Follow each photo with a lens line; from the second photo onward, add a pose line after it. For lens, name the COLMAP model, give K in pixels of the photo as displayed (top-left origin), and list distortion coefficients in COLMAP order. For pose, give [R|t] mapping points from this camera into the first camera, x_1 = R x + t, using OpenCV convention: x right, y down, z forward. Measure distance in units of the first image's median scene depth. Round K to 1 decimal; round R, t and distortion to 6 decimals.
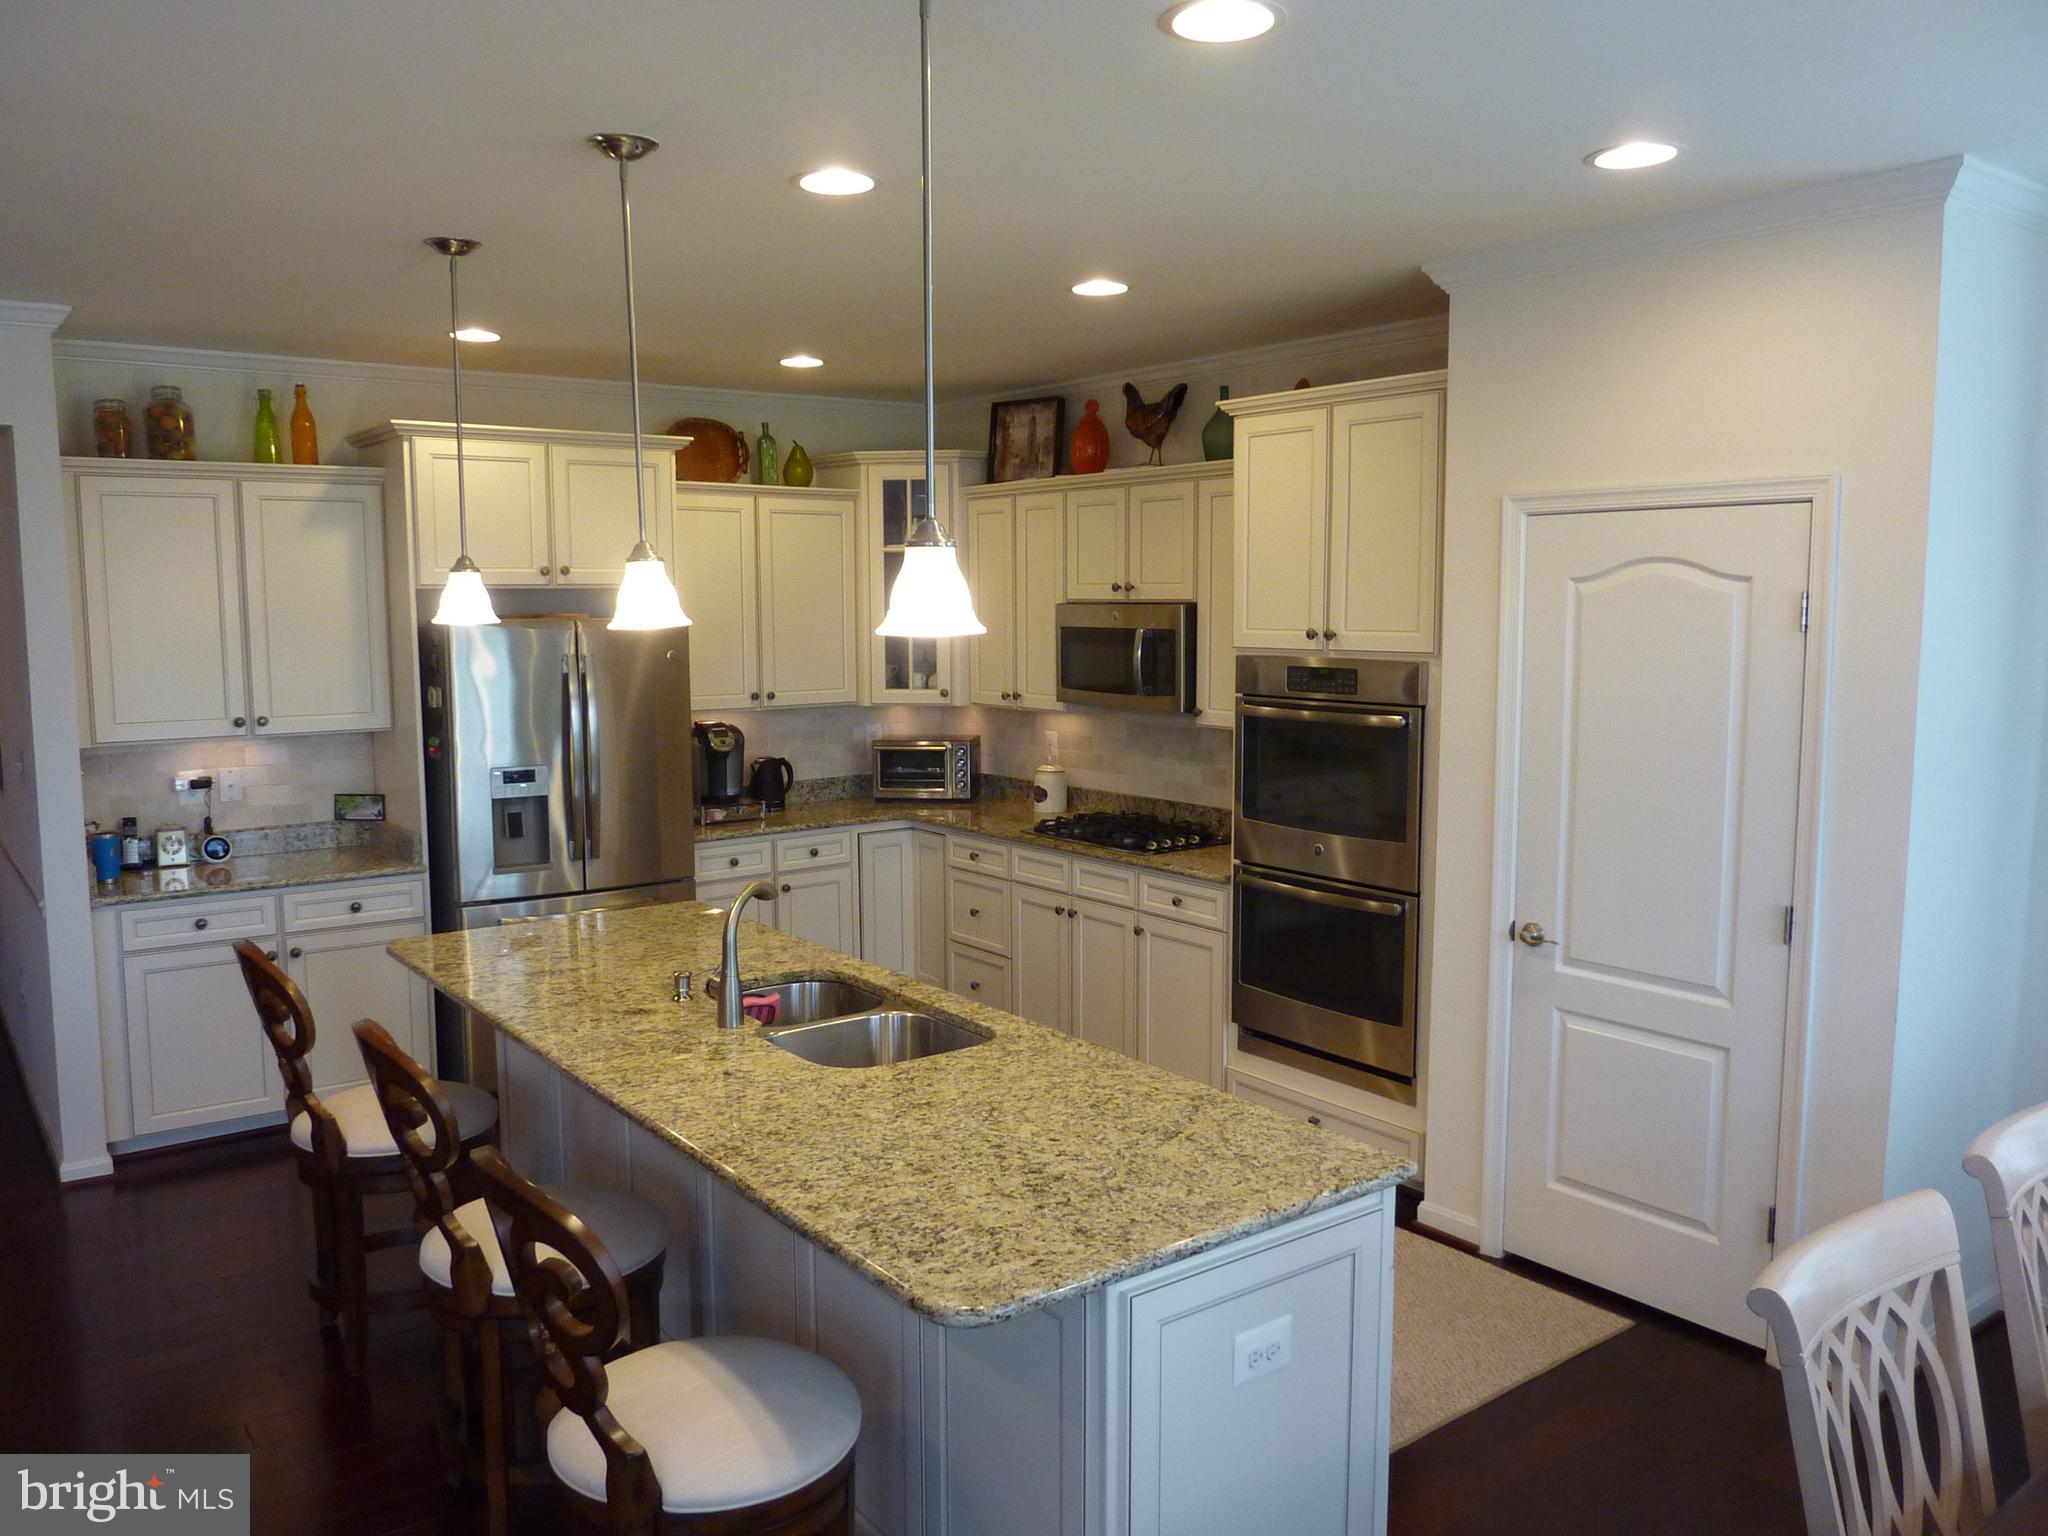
lens RADIAL K [[1554.9, 0, 1024.0], [0, 1554.9, 768.0], [0, 0, 1]] dist [-0.016984, -0.006348]
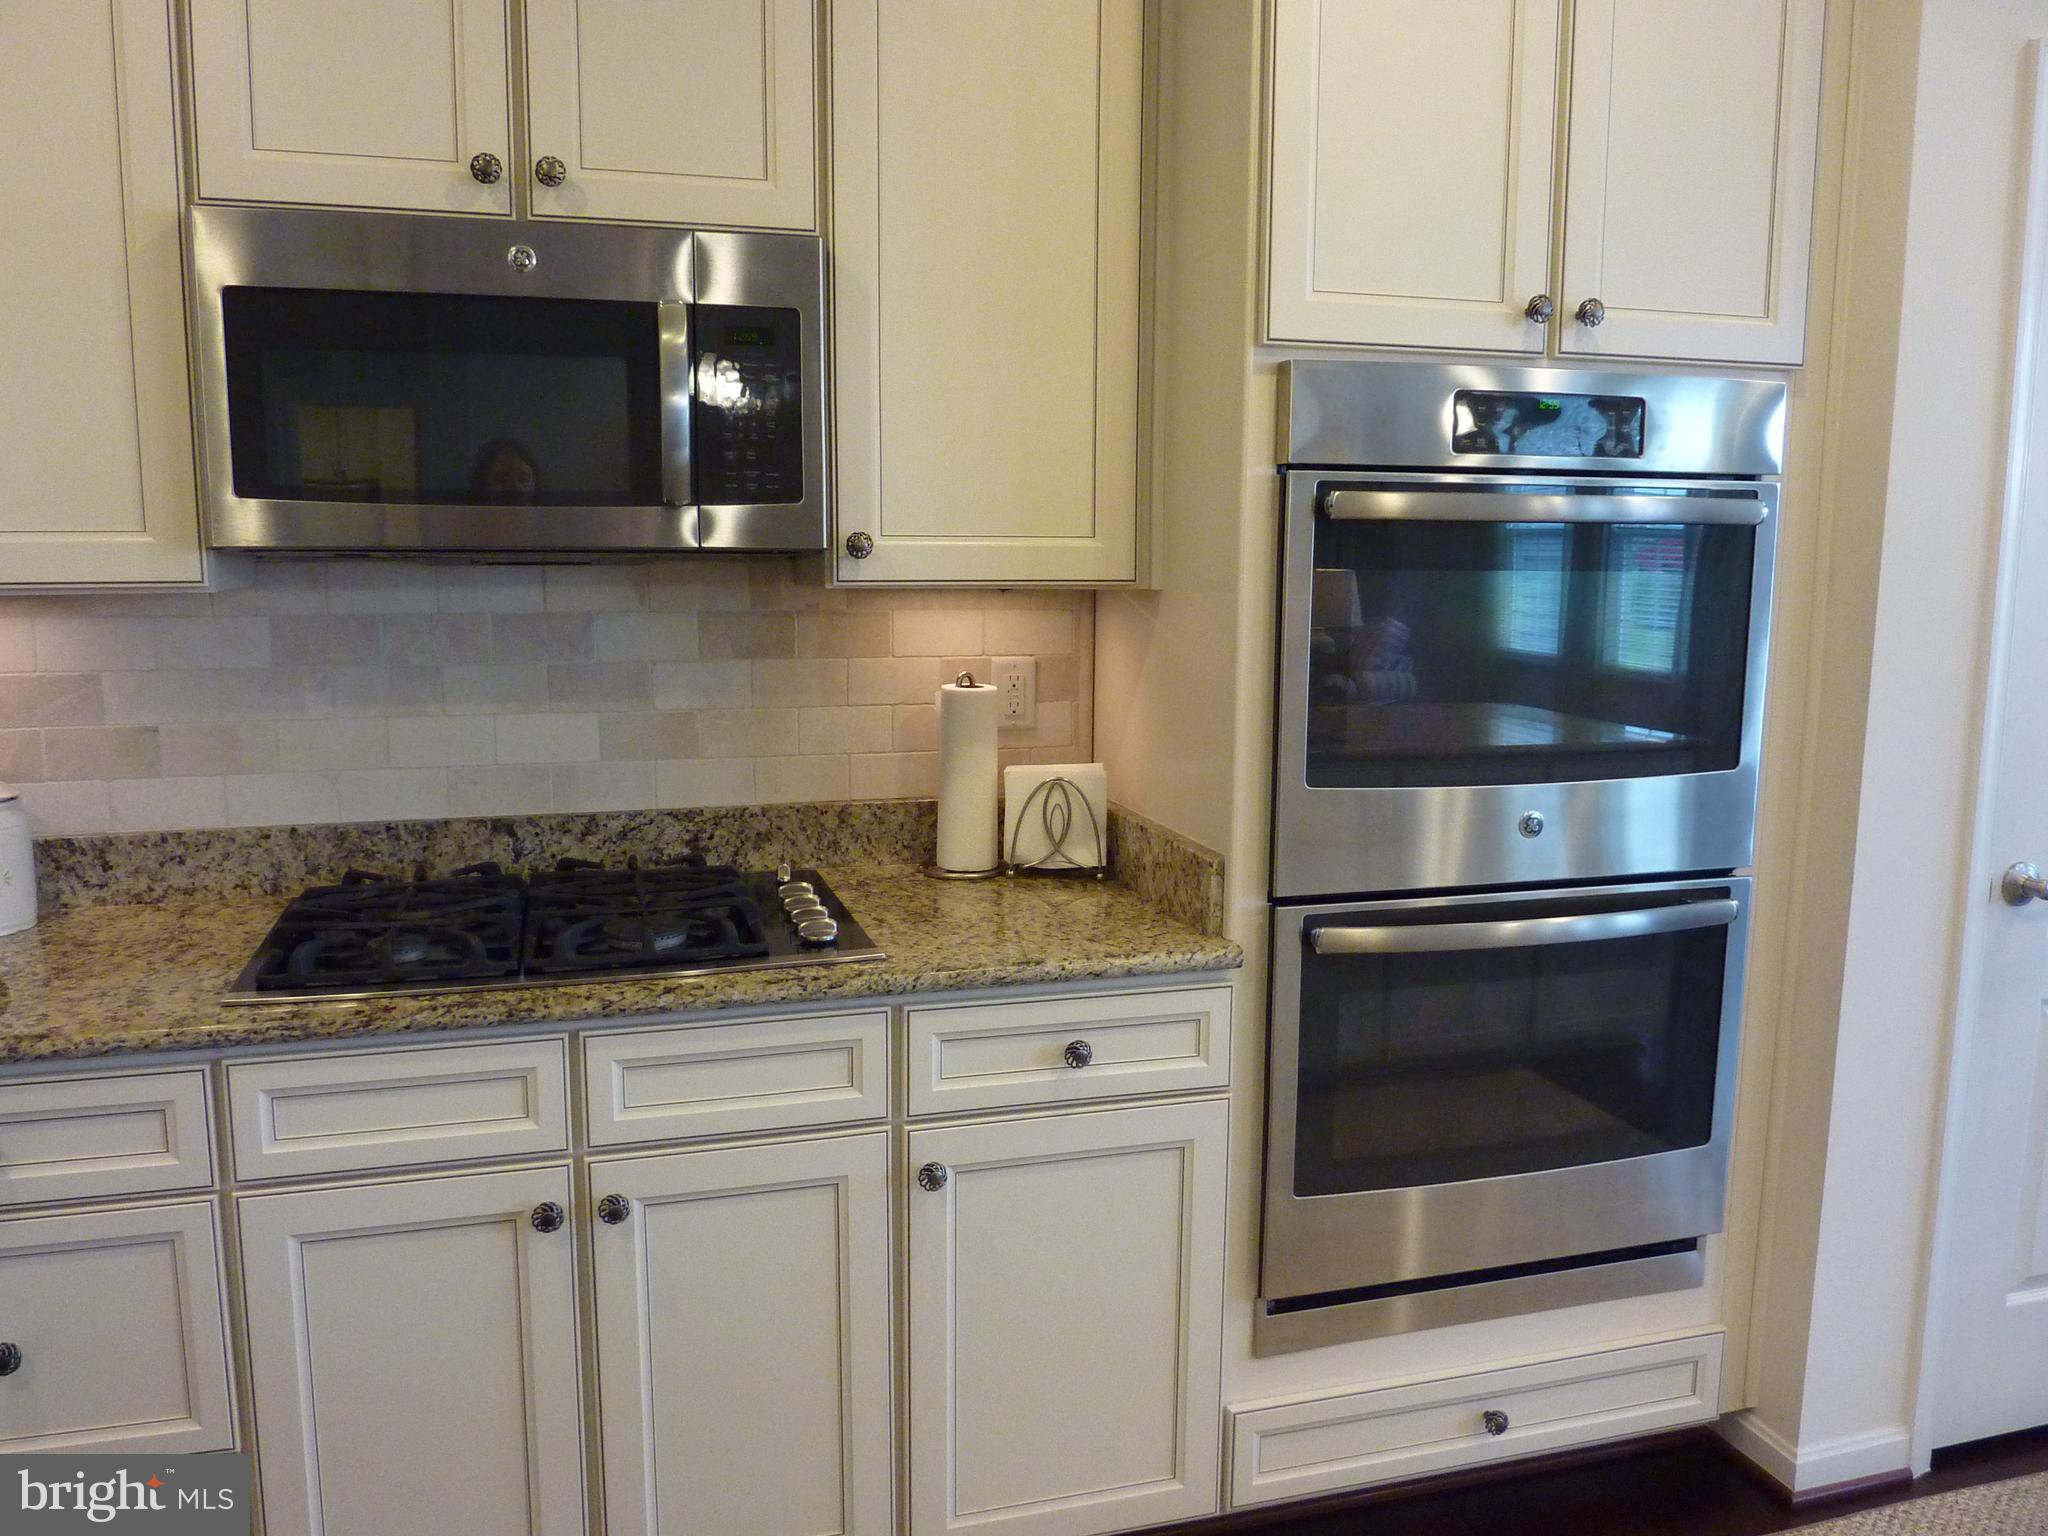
lens RADIAL K [[1554.9, 0, 1024.0], [0, 1554.9, 768.0], [0, 0, 1]] dist [-0.016984, -0.006348]
pose [[0.355016, -0.129445, 0.925855, -0.214339], [0.097897, 0.990070, 0.100884, -0.016469], [-0.929720, 0.054823, 0.364162, 0.805833]]
